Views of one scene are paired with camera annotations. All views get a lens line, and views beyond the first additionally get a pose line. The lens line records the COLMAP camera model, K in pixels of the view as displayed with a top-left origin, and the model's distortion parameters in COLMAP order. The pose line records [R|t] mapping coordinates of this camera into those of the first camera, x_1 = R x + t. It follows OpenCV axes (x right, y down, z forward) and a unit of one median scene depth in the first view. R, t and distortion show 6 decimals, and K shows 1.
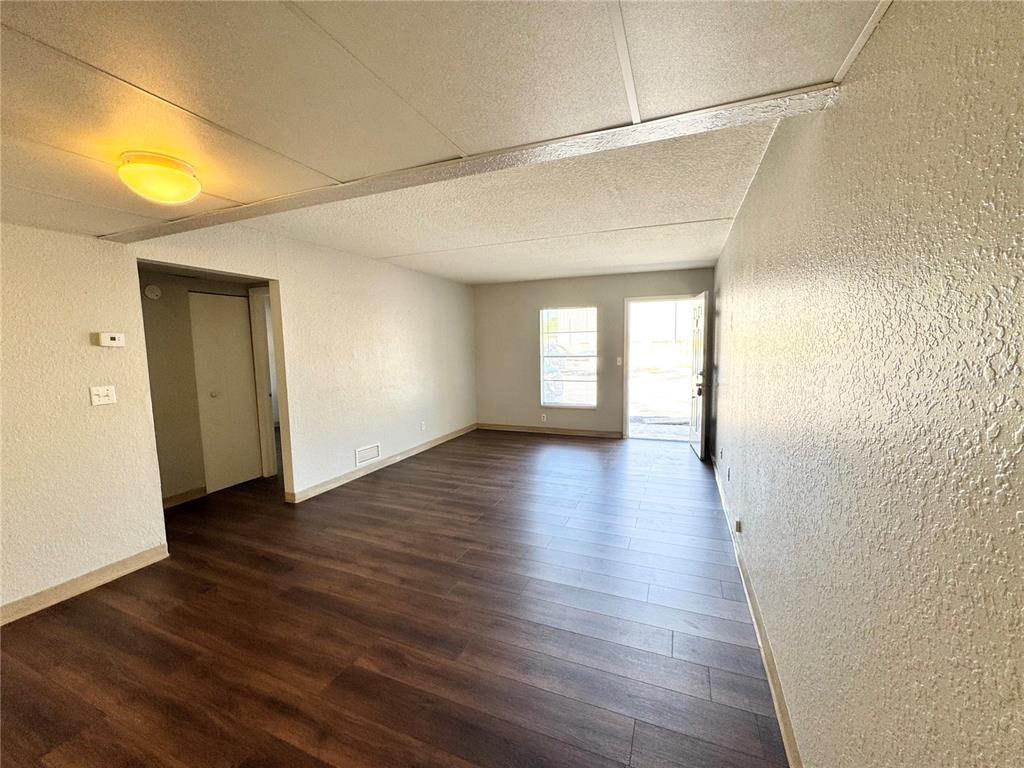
lens RADIAL K [[408.1, 0, 512.4], [0, 408.1, 381.9], [0, 0, 1]] dist [-0.002715, 0.000618]
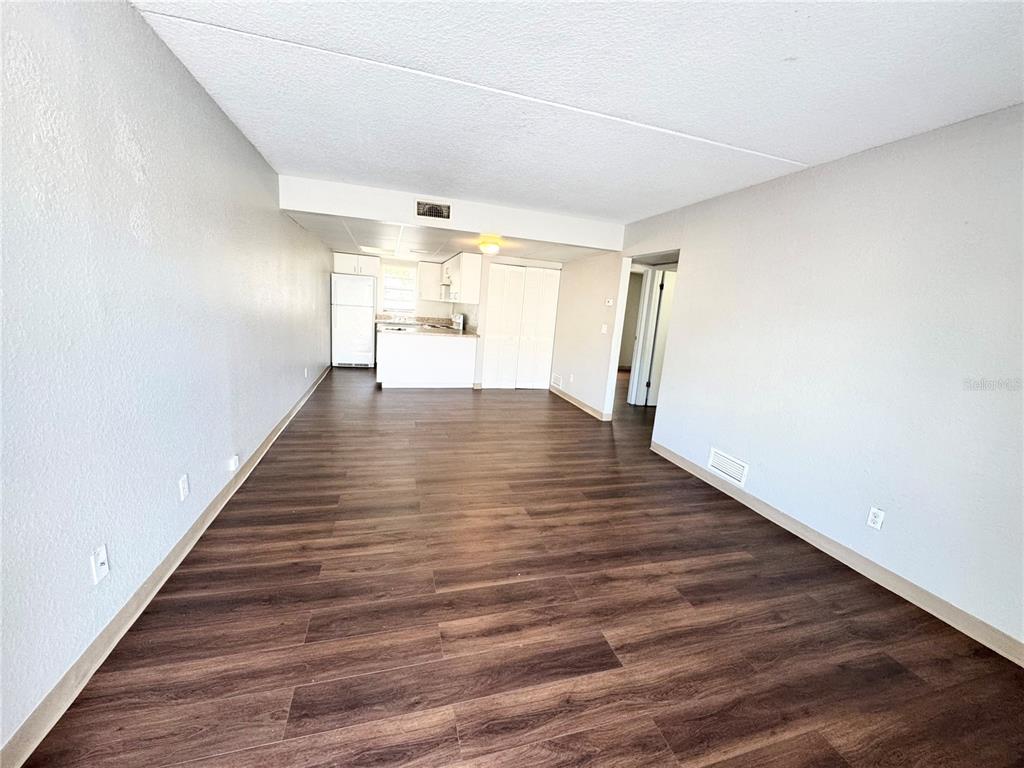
lens RADIAL K [[408.1, 0, 512.4], [0, 408.1, 381.9], [0, 0, 1]] dist [-0.002715, 0.000618]
pose [[-0.773499, 0.077479, -0.629044, 0.393882], [-0.117819, 0.957623, 0.262825, -0.113342], [0.622750, 0.277408, -0.731592, 1.292980]]
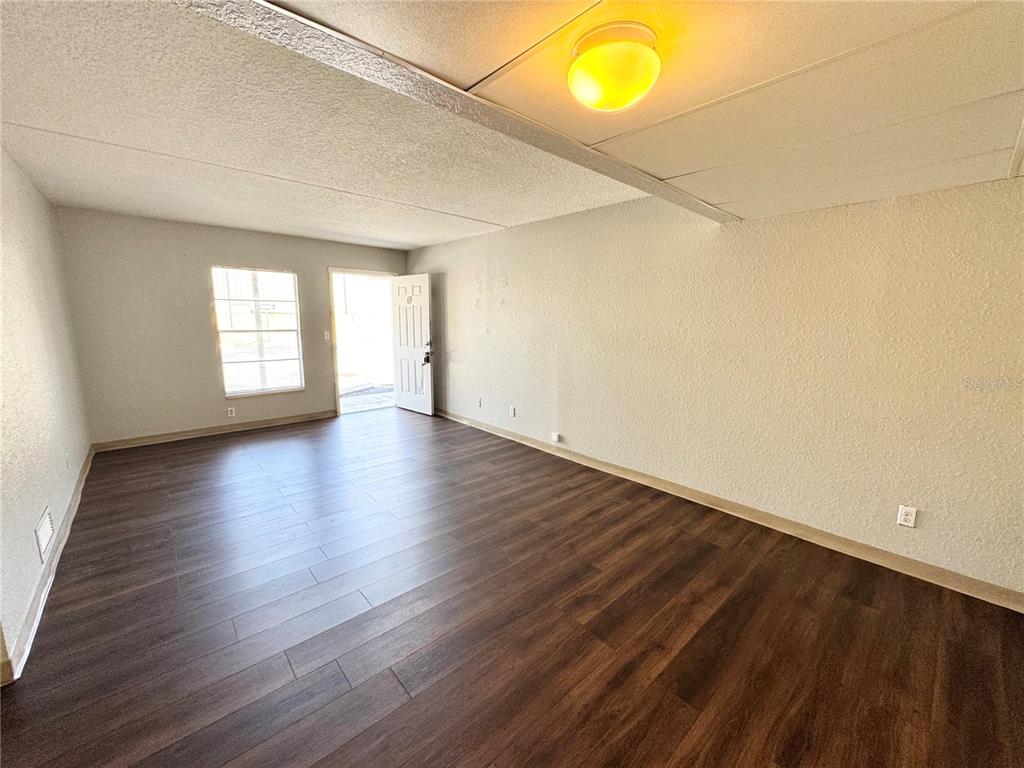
lens RADIAL K [[408.1, 0, 512.4], [0, 408.1, 381.9], [0, 0, 1]] dist [-0.002715, 0.000618]
pose [[0.430548, -0.120253, 0.894521, -0.544855], [0.064711, 0.992647, 0.102297, -0.017363], [-0.900245, 0.013842, 0.435163, 0.288097]]
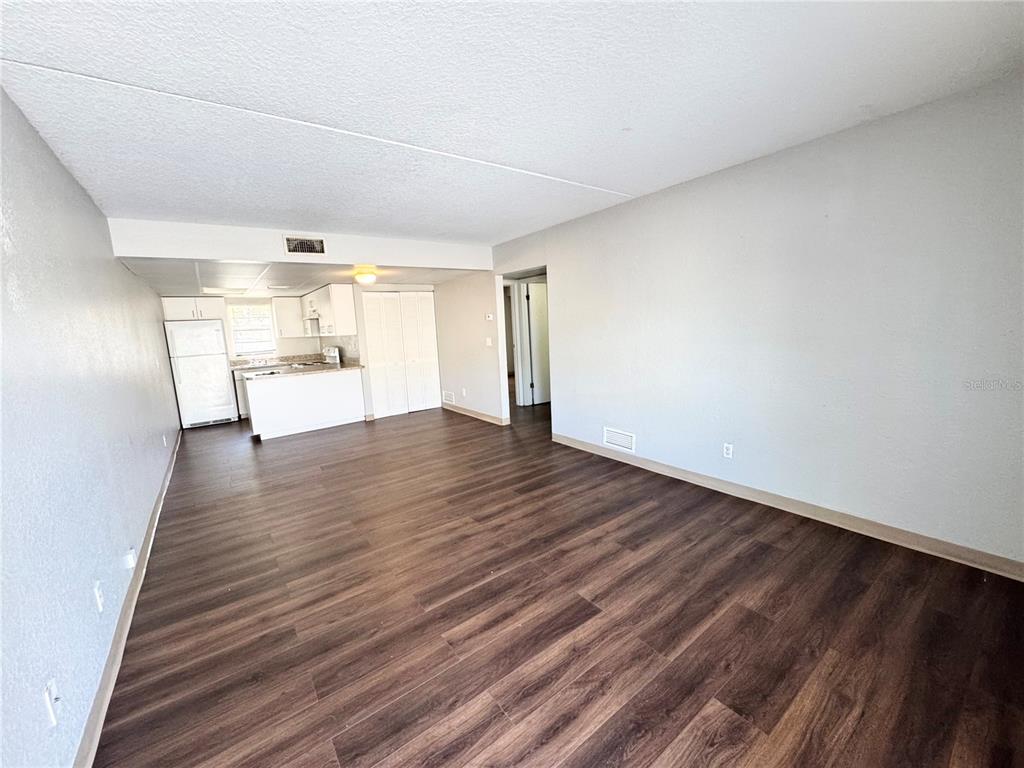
lens RADIAL K [[408.1, 0, 512.4], [0, 408.1, 381.9], [0, 0, 1]] dist [-0.002715, 0.000618]
pose [[-0.511376, 0.167616, -0.842852, 0.493426], [-0.017913, 0.978502, 0.205460, -0.121772], [0.859170, 0.120165, -0.497380, 1.266244]]
